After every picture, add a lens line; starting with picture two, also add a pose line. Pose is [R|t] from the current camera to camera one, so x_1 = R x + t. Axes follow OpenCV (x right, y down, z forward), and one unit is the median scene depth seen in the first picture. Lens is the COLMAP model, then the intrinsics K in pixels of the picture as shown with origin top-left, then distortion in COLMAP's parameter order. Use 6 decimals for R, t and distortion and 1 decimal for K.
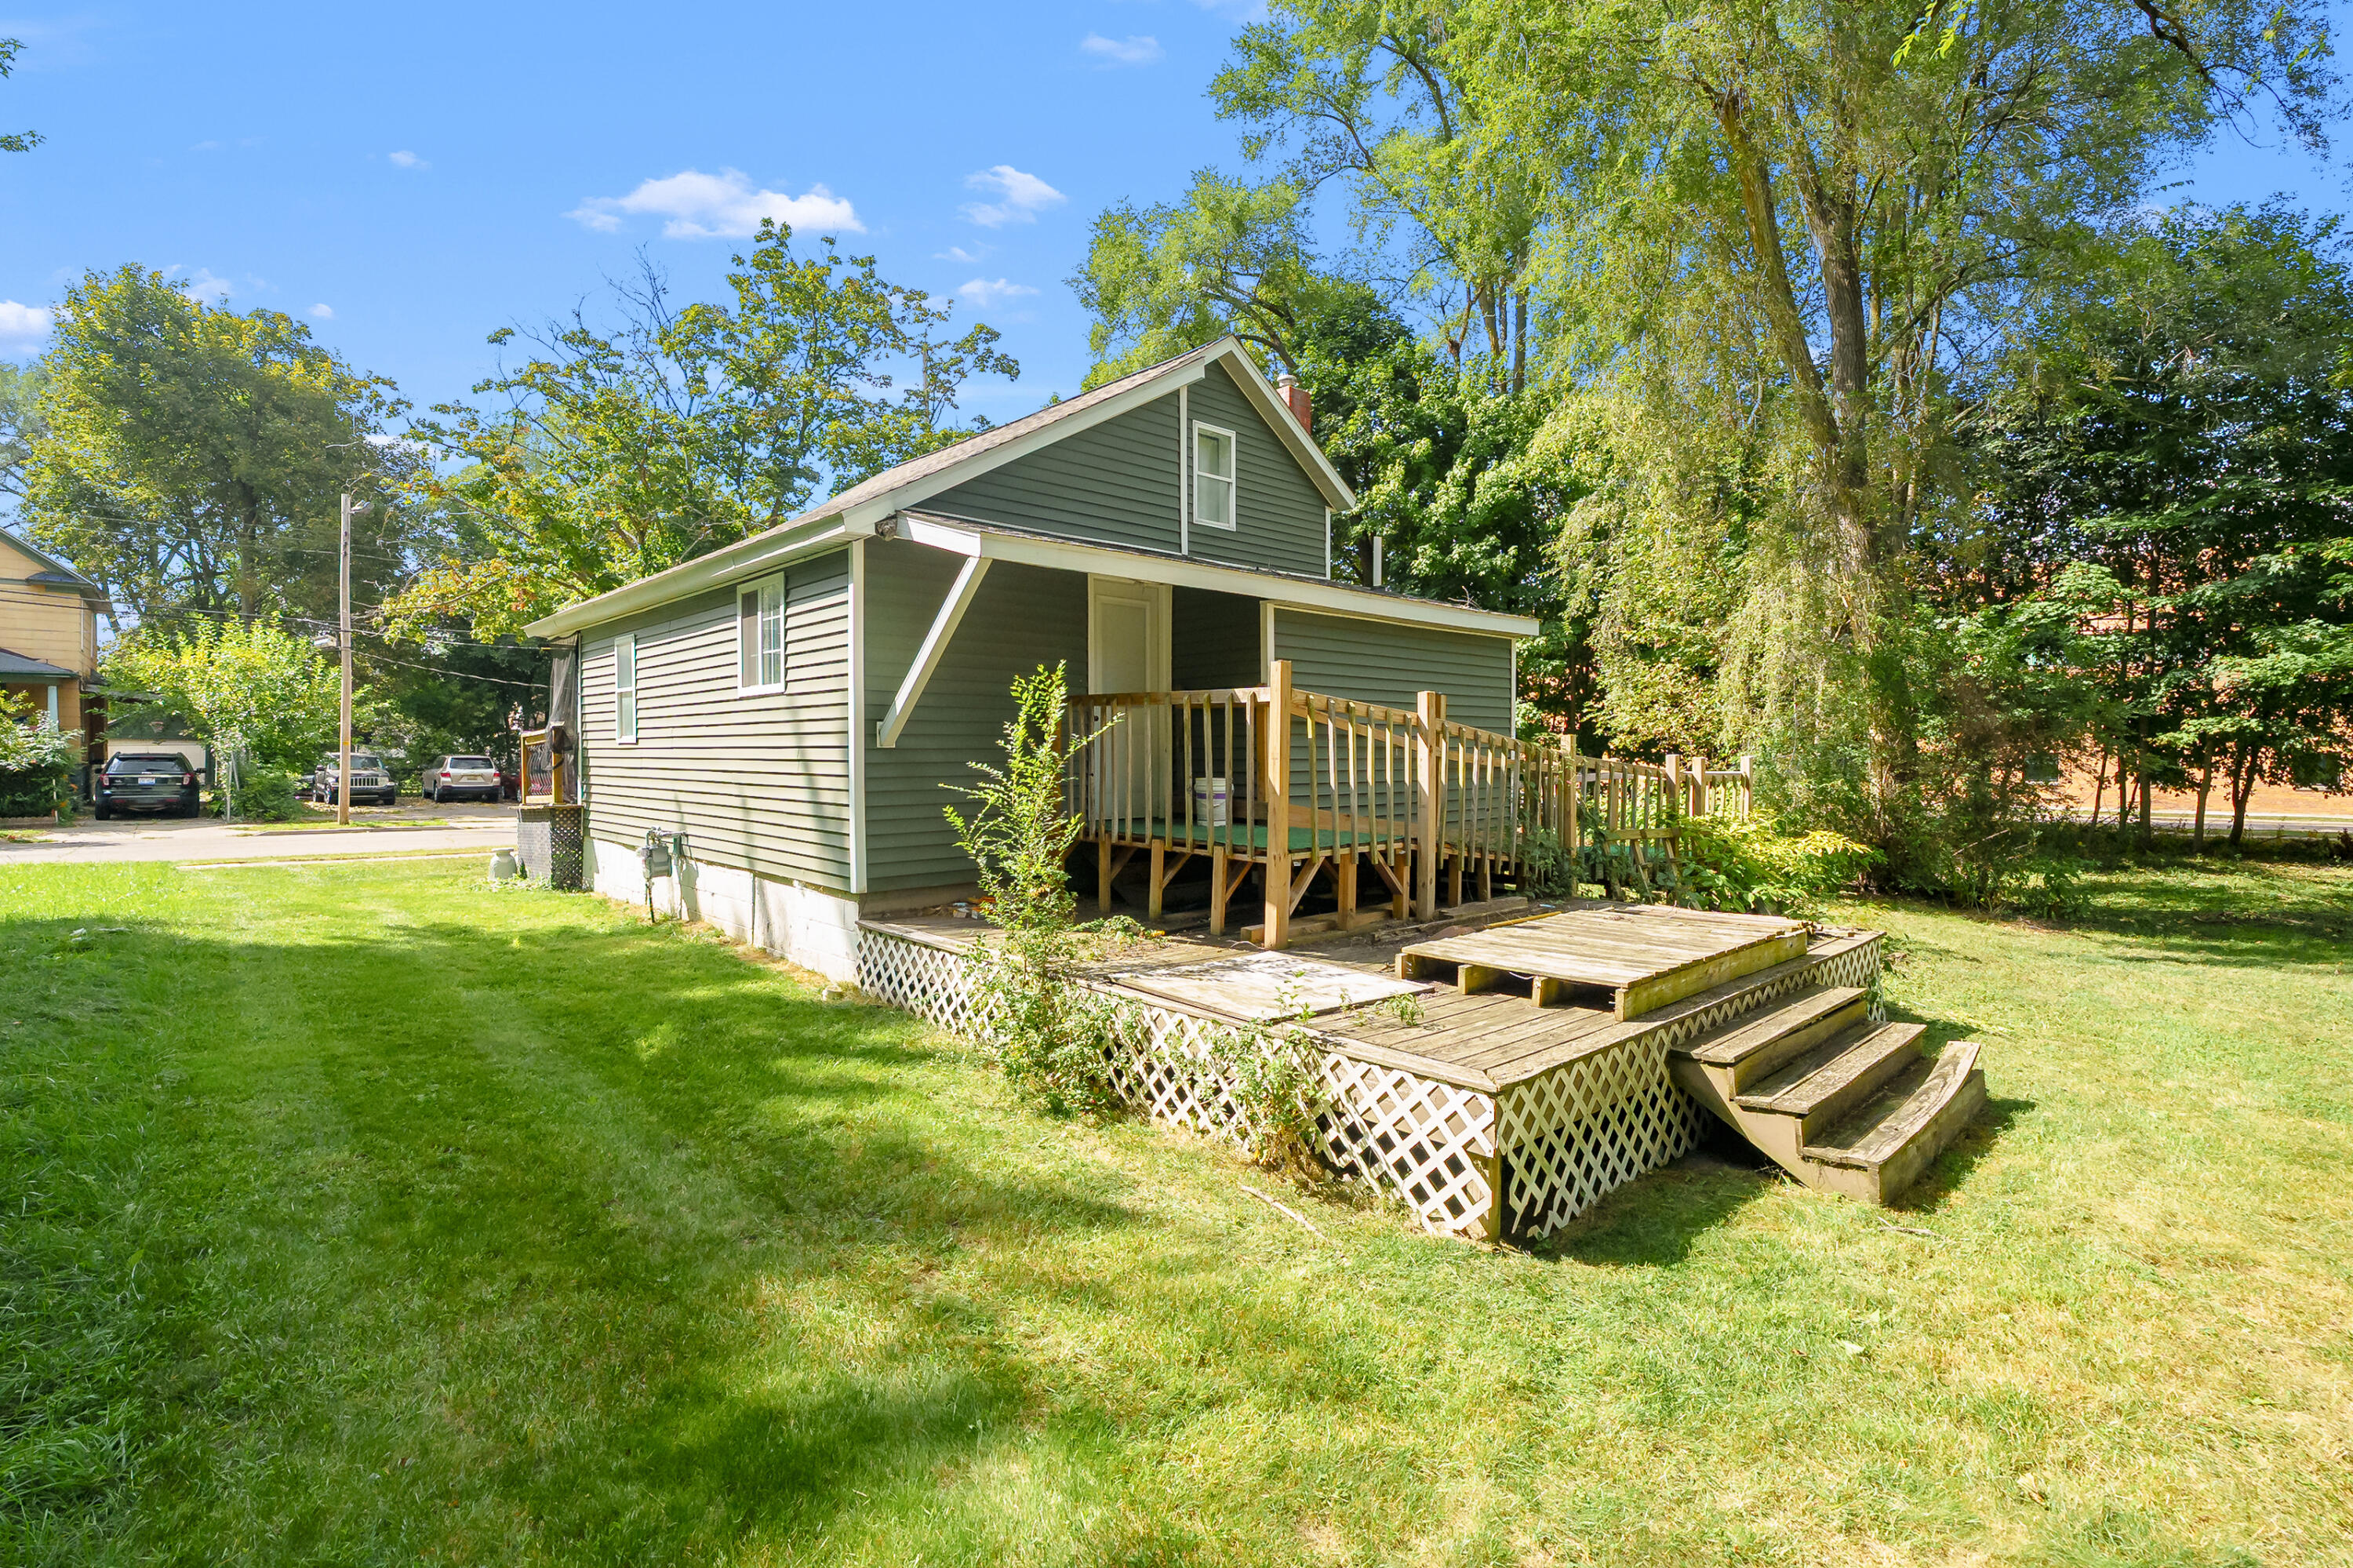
lens RADIAL K [[1072.7, 0, 1170.9], [0, 1072.7, 759.3], [0, 0, 1]] dist [-0.004117, 0.000740]
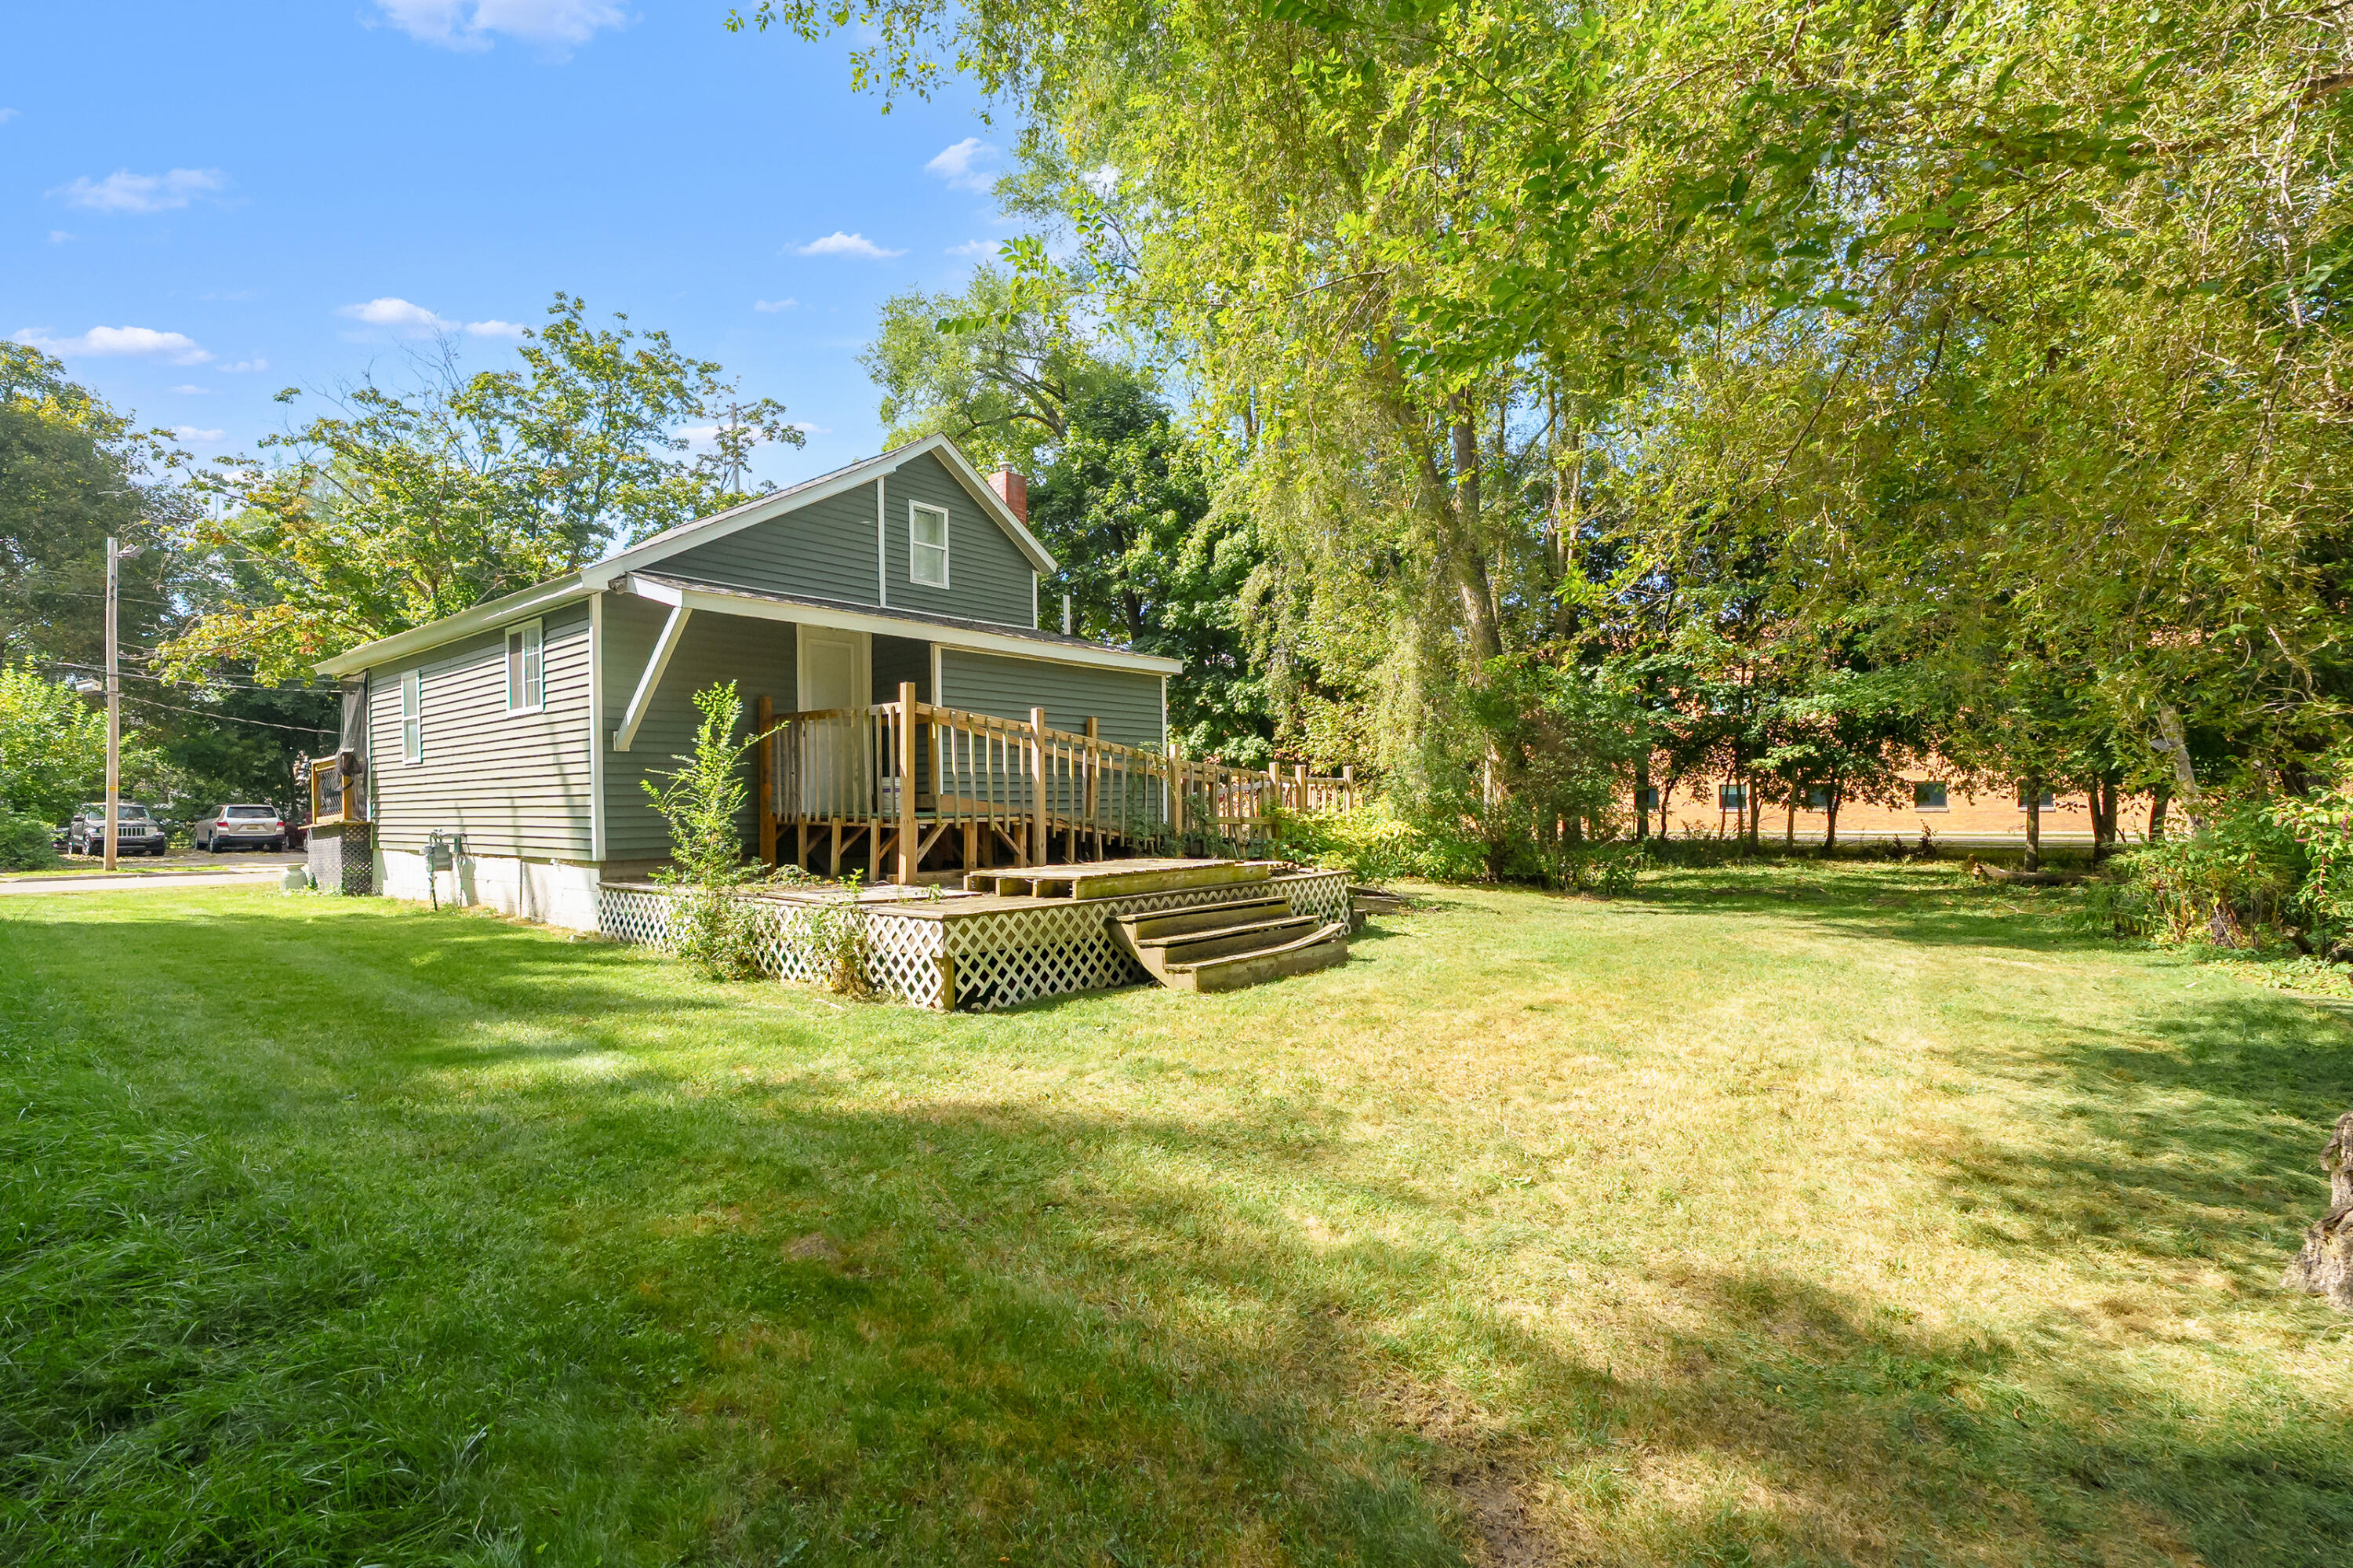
lens RADIAL K [[1072.7, 0, 1184.7], [0, 1072.7, 796.8], [0, 0, 1]] dist [-0.004117, 0.000740]
pose [[0.989680, -0.013138, 0.142692, 0.095760], [0.015374, 0.999776, -0.014579, 0.031119], [-0.142468, 0.016622, 0.989660, -0.166050]]
